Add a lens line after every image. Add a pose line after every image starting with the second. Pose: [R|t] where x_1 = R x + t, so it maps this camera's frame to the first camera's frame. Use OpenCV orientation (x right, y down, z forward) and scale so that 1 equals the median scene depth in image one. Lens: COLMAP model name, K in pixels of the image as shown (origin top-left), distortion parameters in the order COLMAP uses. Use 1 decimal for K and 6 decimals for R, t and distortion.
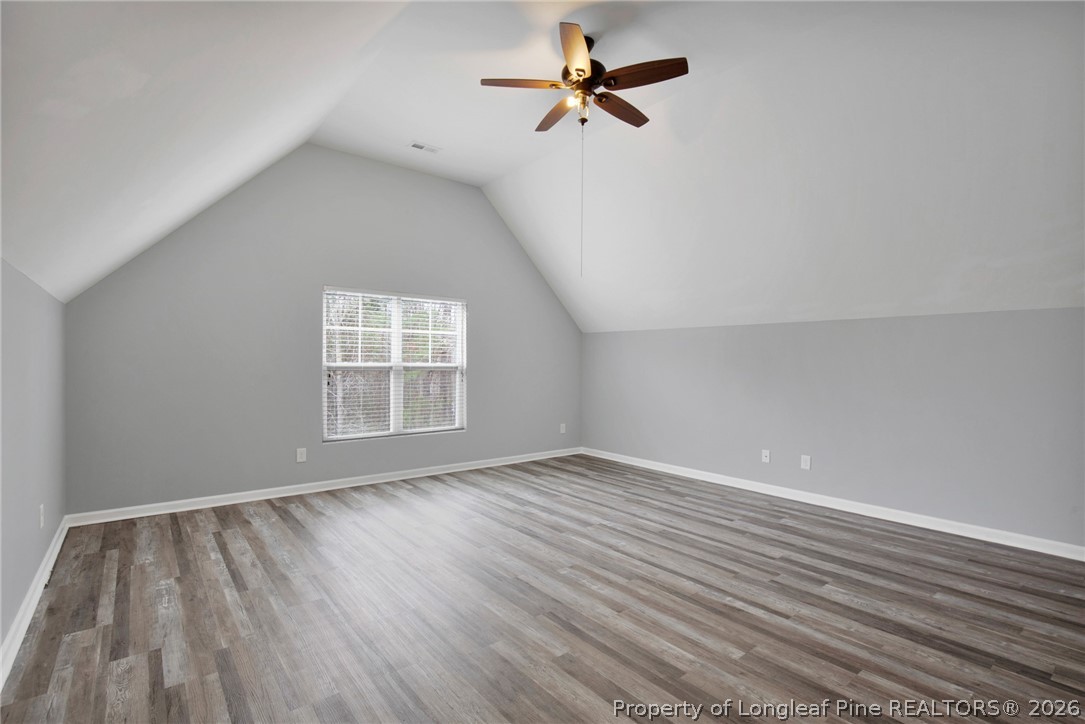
lens RADIAL K [[509.7, 0, 552.2], [0, 509.7, 365.7], [0, 0, 1]] dist [-0.013474, 0.003293]
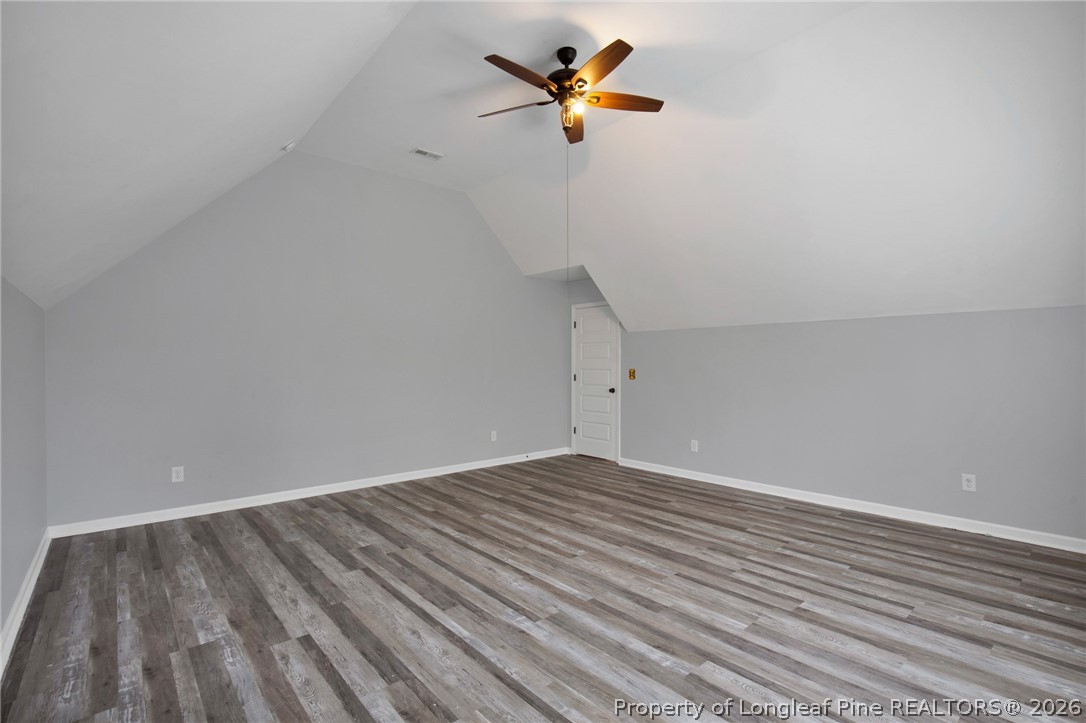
lens RADIAL K [[510.2, 0, 546.3], [0, 510.2, 362.0], [0, 0, 1]] dist [-0.013474, 0.003293]
pose [[-0.999763, -0.007642, -0.020393, 0.097216], [-0.007661, 0.999970, 0.000852, -0.010054], [0.020386, 0.001008, -0.999792, 1.635104]]
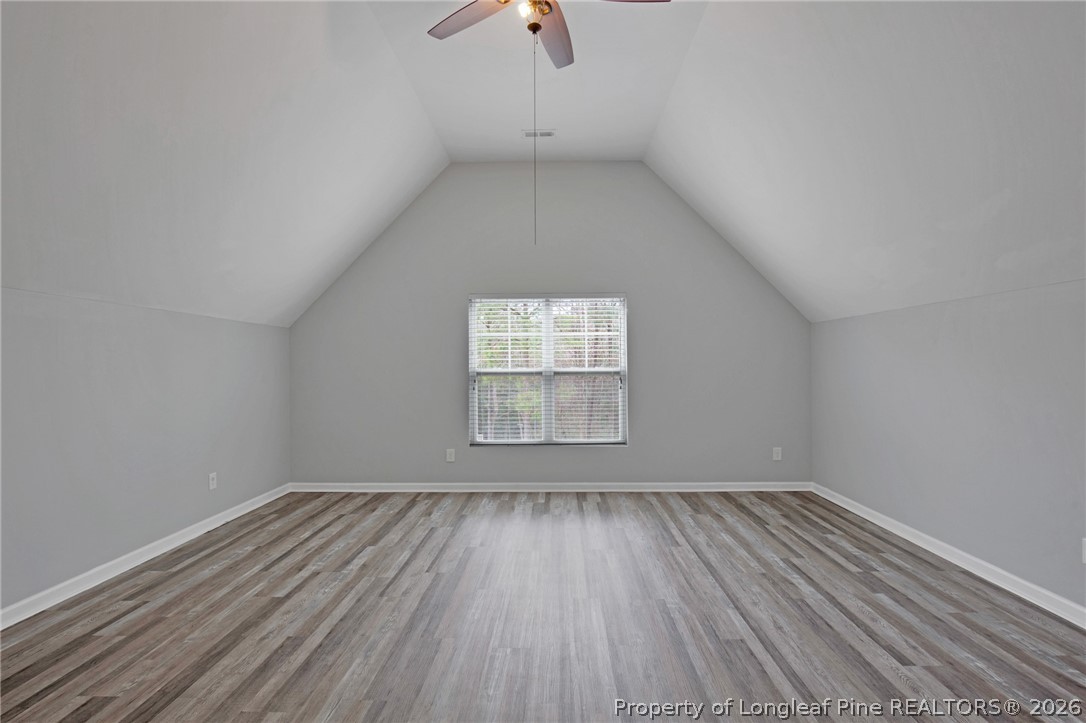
lens RADIAL K [[510.2, 0, 548.7], [0, 510.2, 364.7], [0, 0, 1]] dist [-0.013474, 0.003293]
pose [[0.759743, -0.015027, -0.650050, 0.431130], [0.008273, 0.999875, -0.013445, 0.001639], [0.650171, 0.004836, 0.759773, 0.378944]]
